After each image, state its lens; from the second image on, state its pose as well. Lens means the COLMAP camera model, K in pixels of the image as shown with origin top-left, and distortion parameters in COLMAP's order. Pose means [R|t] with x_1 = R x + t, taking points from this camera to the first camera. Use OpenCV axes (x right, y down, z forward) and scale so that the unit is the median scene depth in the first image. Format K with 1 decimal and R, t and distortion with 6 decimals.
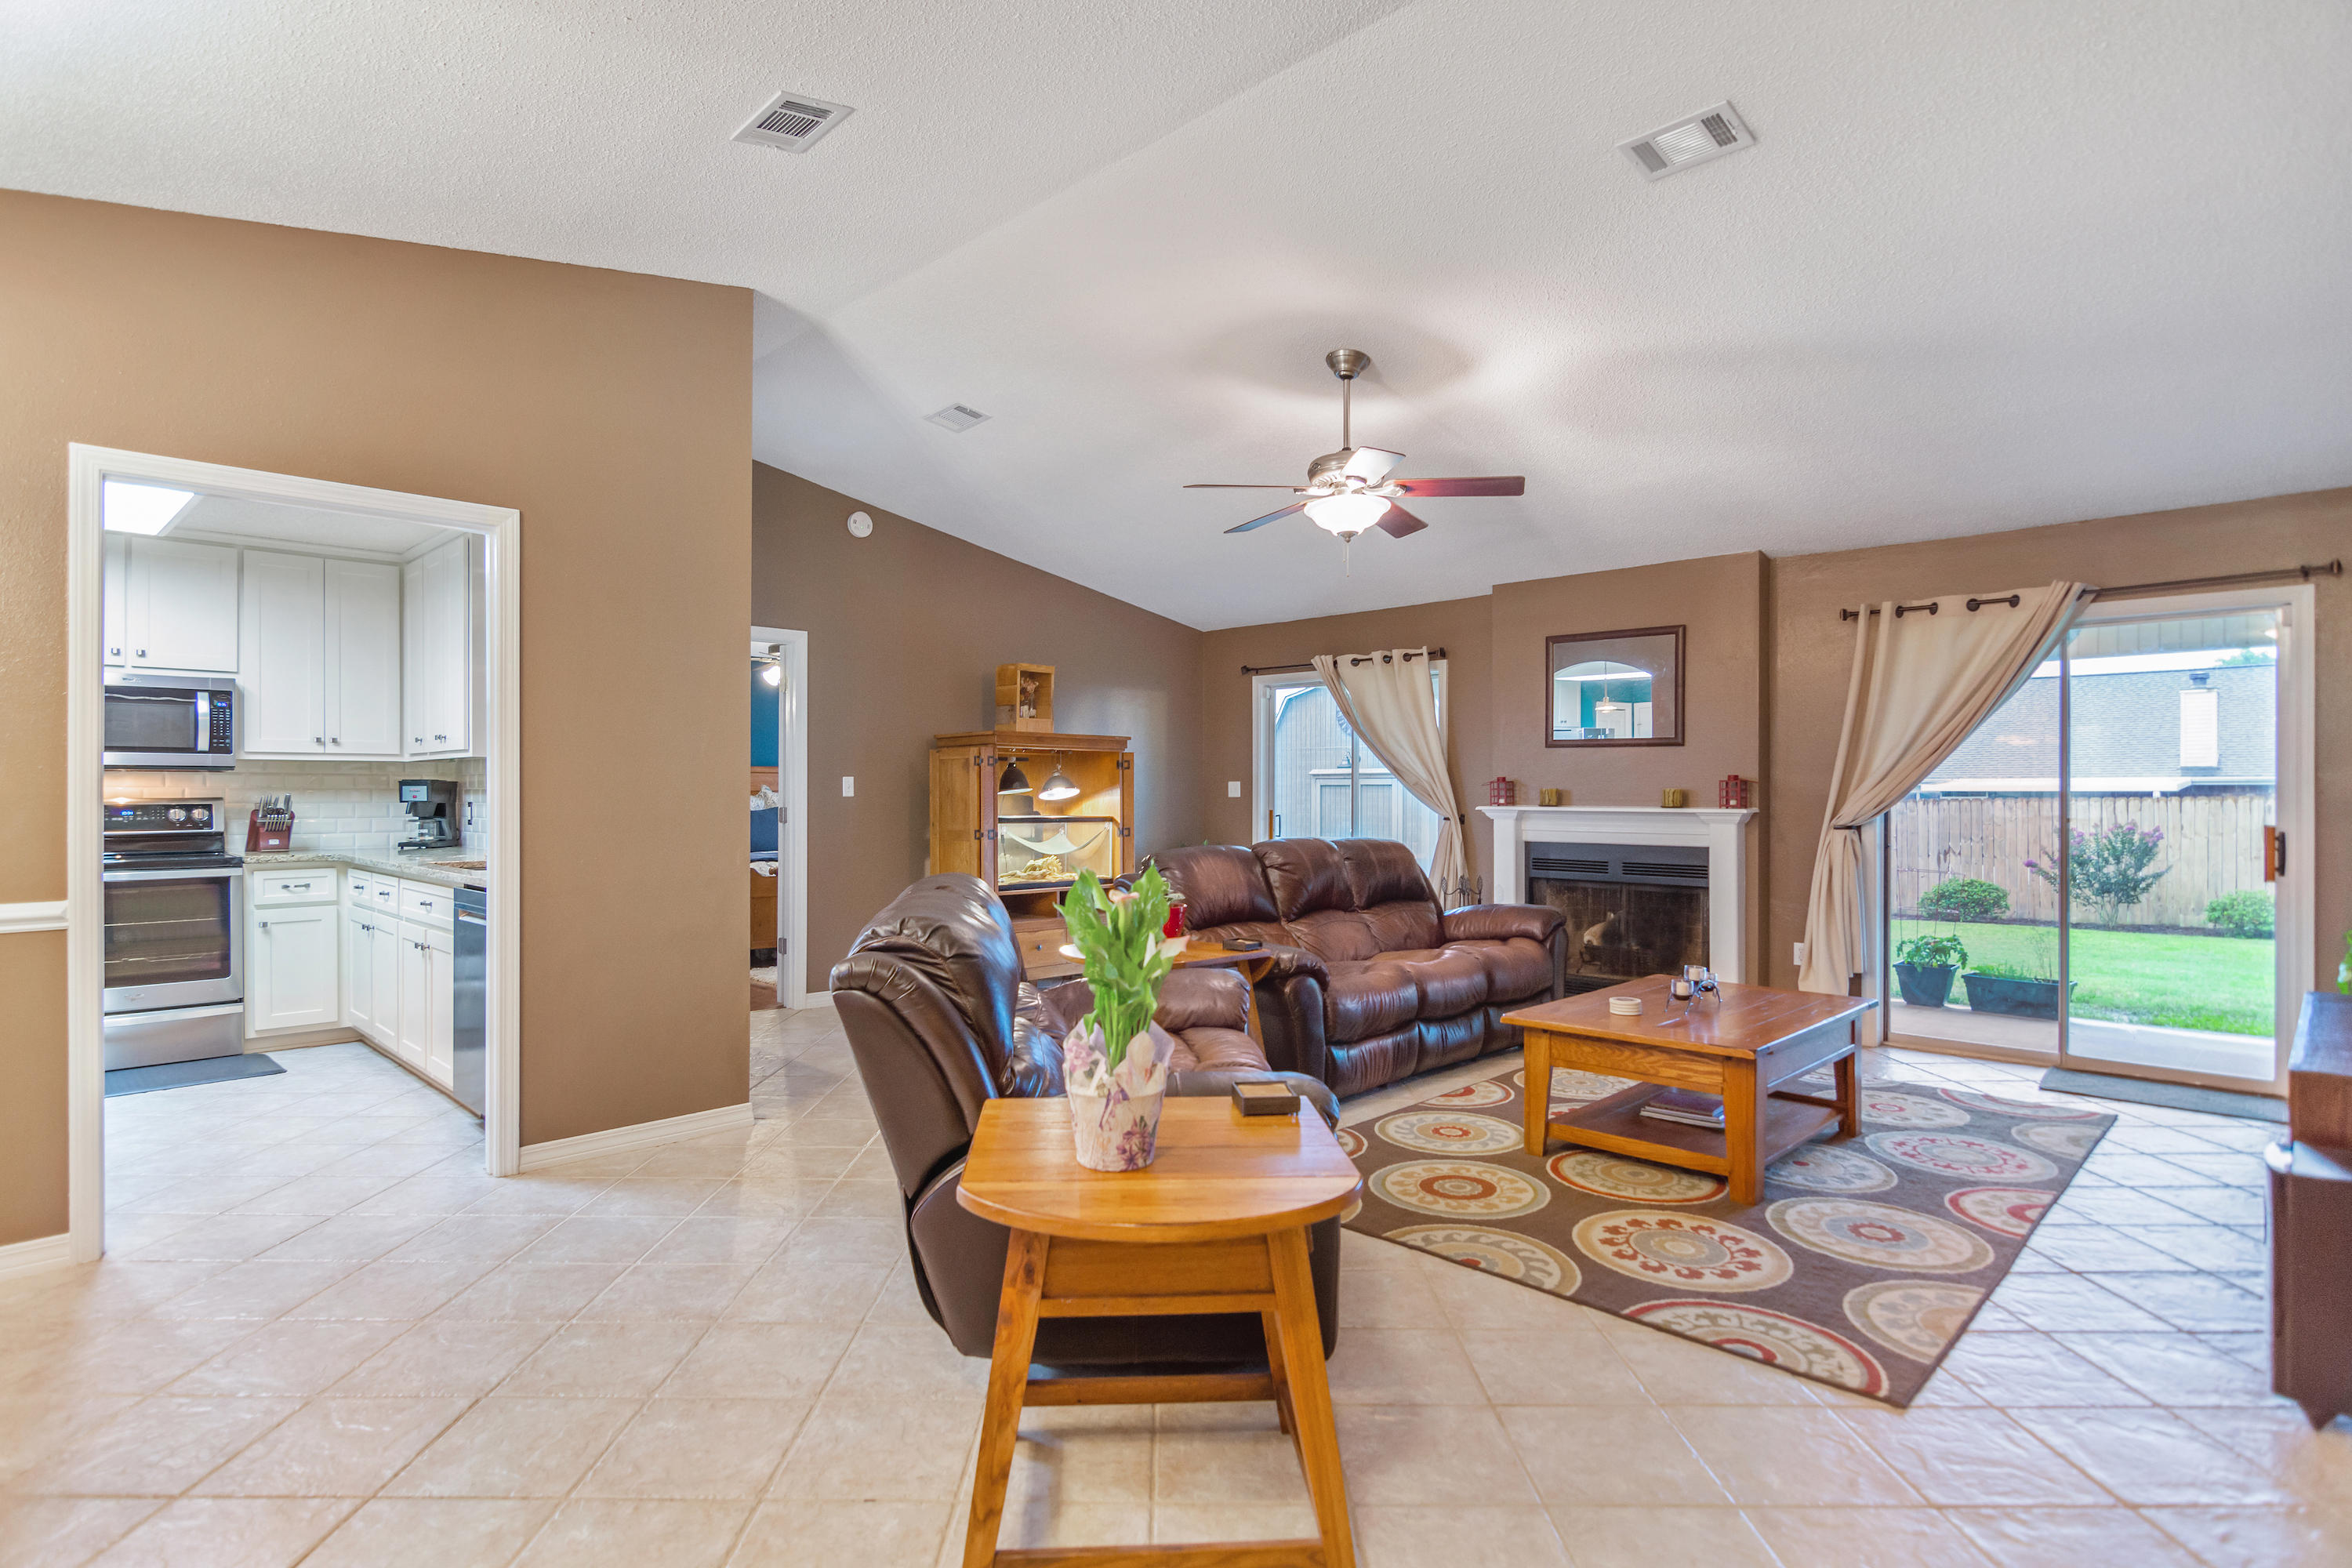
lens RADIAL K [[1194.7, 0, 1169.7], [0, 1194.7, 791.0], [0, 0, 1]] dist [-0.002338, -0.000544]
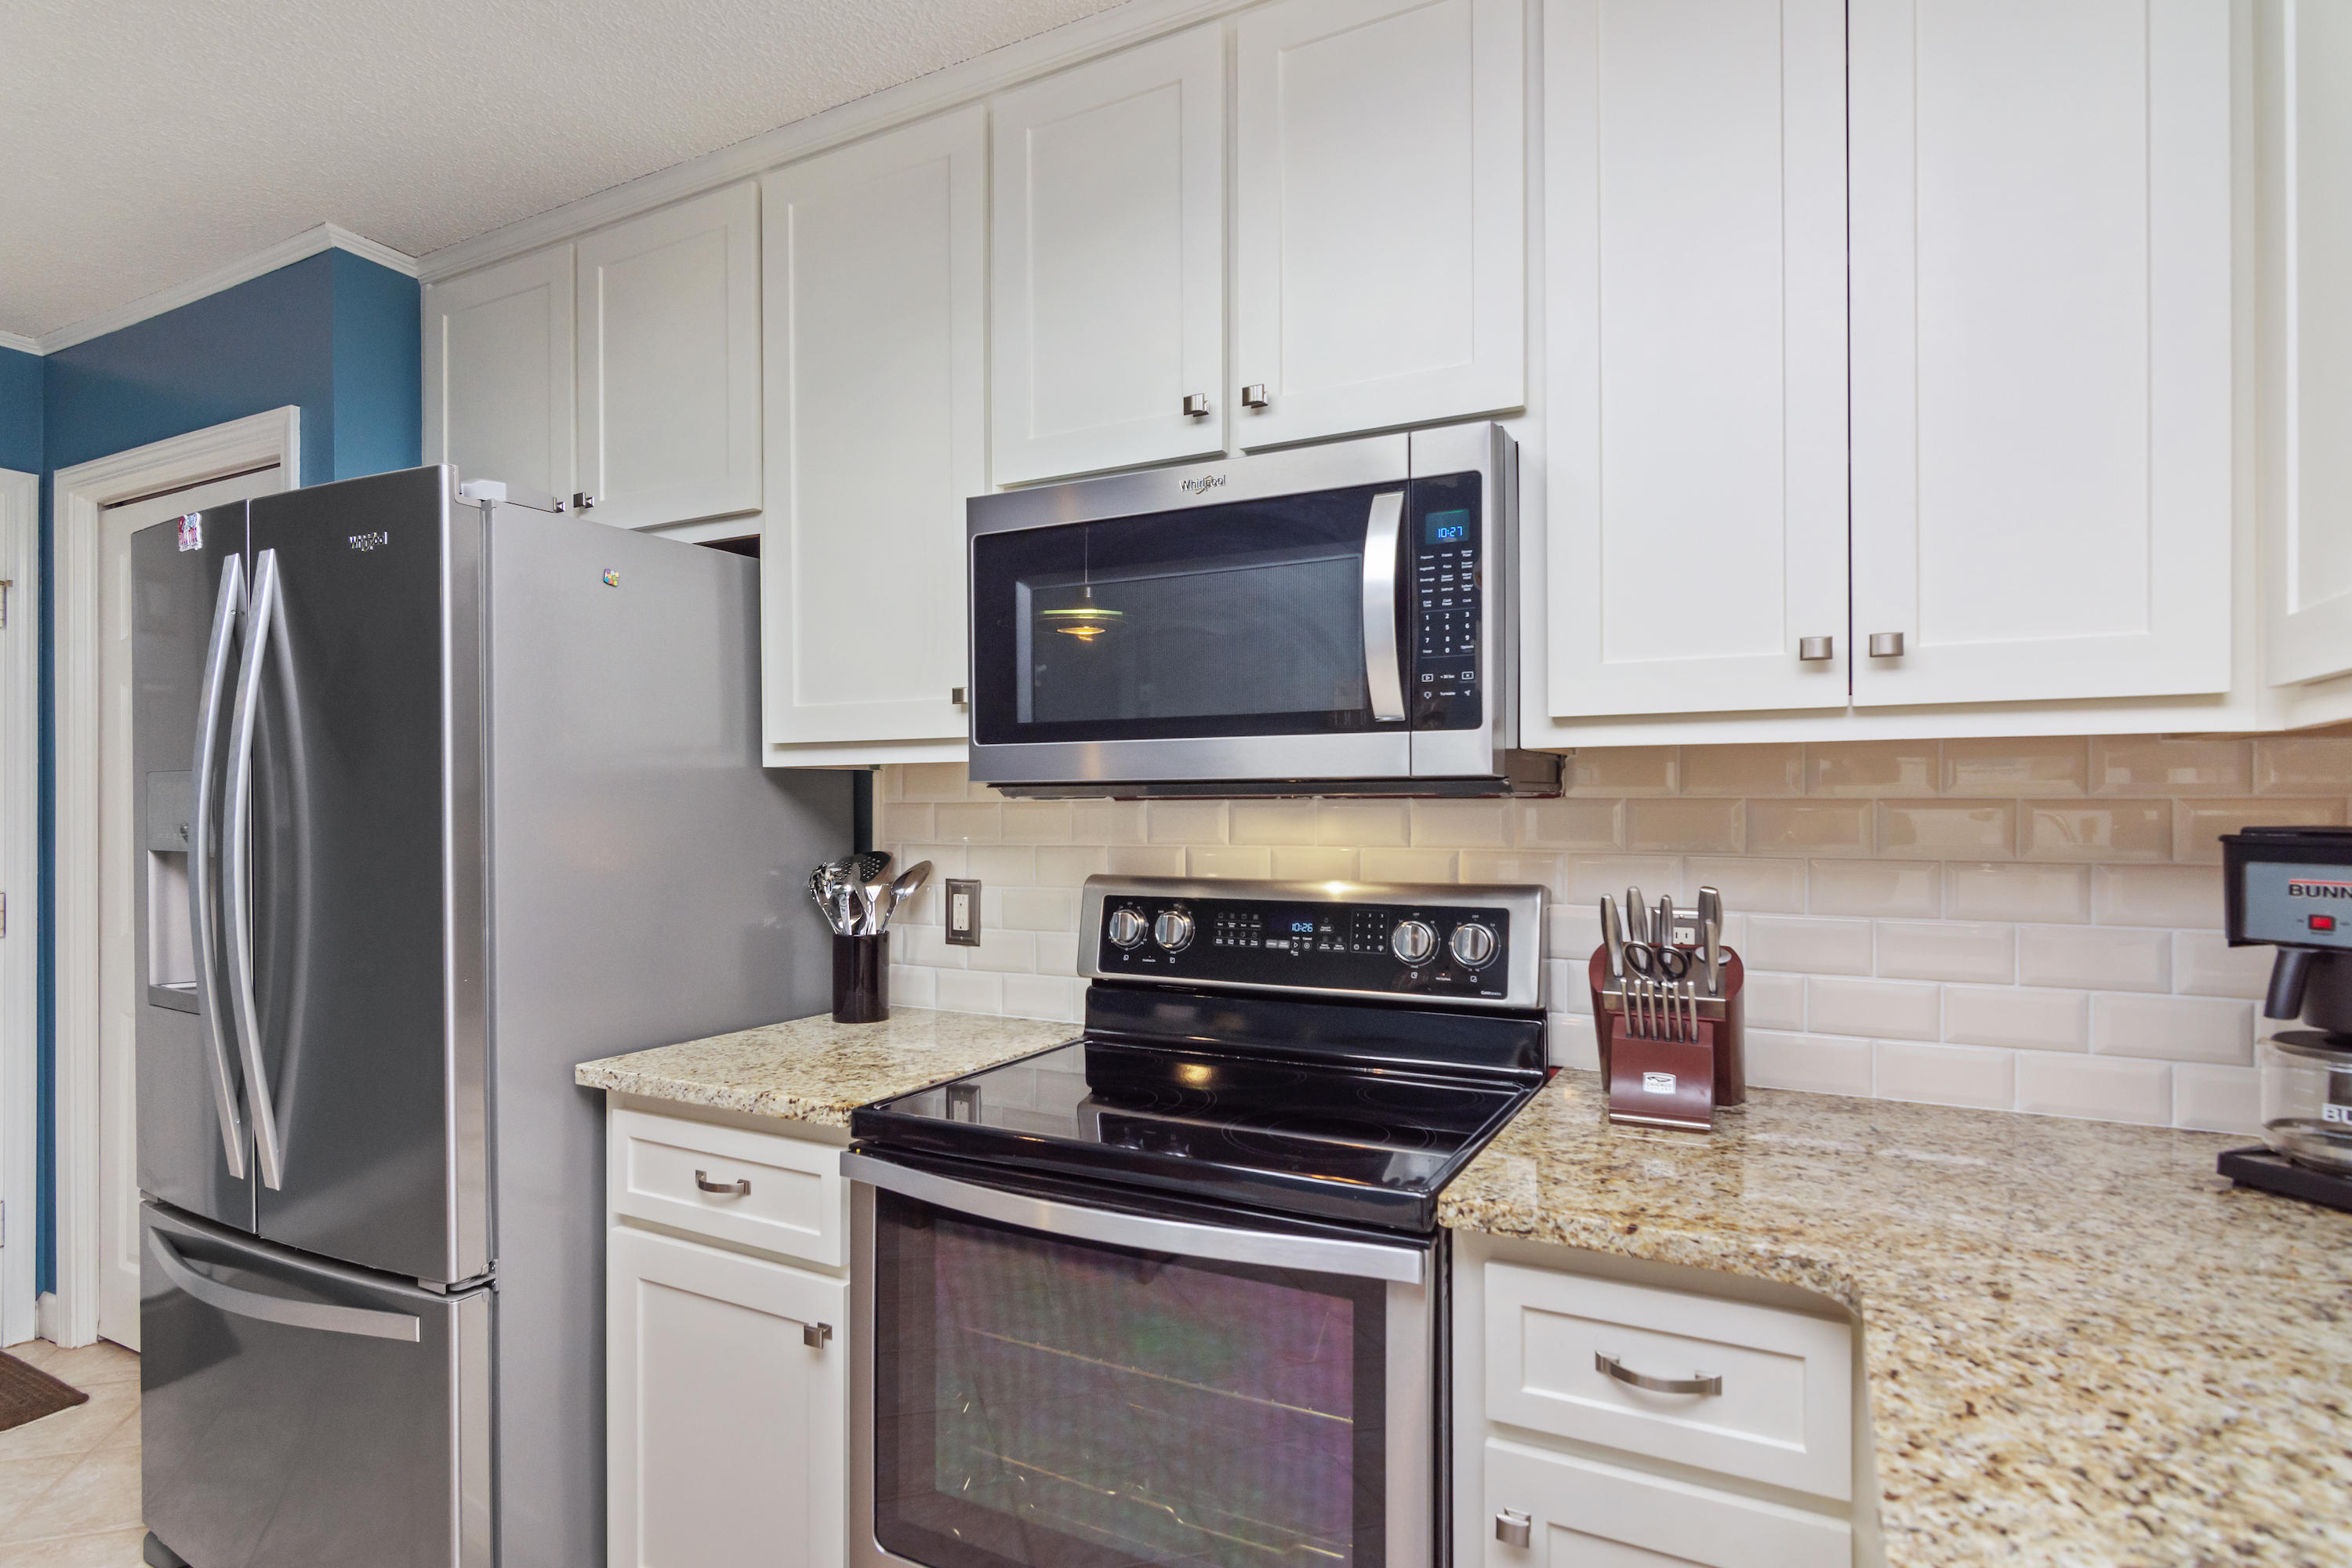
lens RADIAL K [[1212.8, 0, 1166.8], [0, 1212.8, 811.3], [0, 0, 1]] dist [-0.002231, -0.000496]
pose [[0.293844, 0.002165, -0.955851, -0.543796], [0.002005, 0.999994, 0.002881, -0.014008], [0.955851, -0.002763, 0.293838, 0.831925]]
